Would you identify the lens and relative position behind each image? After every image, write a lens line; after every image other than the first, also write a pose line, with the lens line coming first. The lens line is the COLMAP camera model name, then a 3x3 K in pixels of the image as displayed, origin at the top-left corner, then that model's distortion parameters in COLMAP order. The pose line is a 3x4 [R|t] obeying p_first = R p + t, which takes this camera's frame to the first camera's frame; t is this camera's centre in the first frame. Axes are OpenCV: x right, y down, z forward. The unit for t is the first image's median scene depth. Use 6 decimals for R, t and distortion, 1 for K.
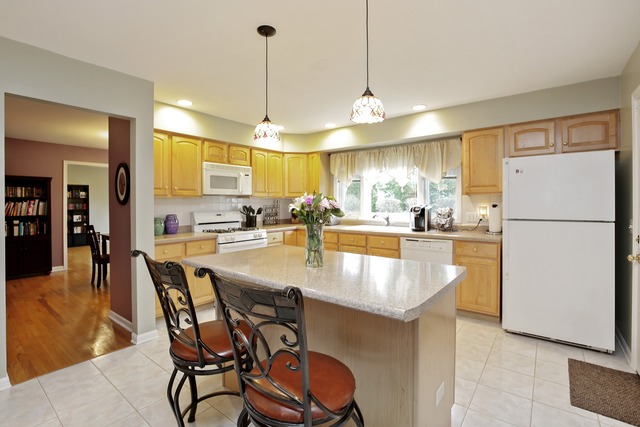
lens RADIAL K [[298.4, 0, 320.0], [0, 298.4, 207.6], [0, 0, 1]] dist [-0.022724, 0.001659]
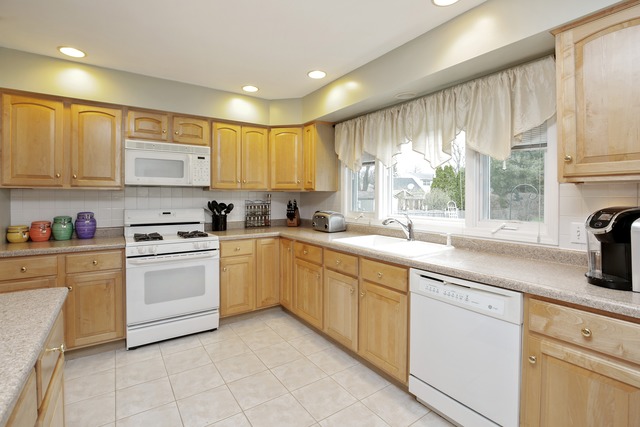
lens RADIAL K [[298.4, 0, 318.0], [0, 298.4, 199.1], [0, 0, 1]] dist [-0.022724, 0.001659]
pose [[0.951743, 0.007839, -0.306797, 0.241278], [-0.010979, 0.999904, -0.008511, -0.008702], [0.306701, 0.011469, 0.951737, 0.422090]]
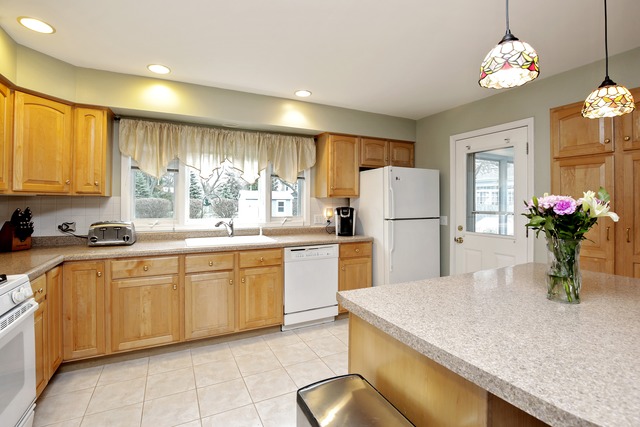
lens RADIAL K [[298.4, 0, 319.6], [0, 298.4, 201.4], [0, 0, 1]] dist [-0.022724, 0.001659]
pose [[0.436928, 0.008047, 0.899461, -0.354456], [0.010534, 0.999846, -0.014063, -0.011337], [-0.899435, 0.015619, 0.436775, 0.497161]]
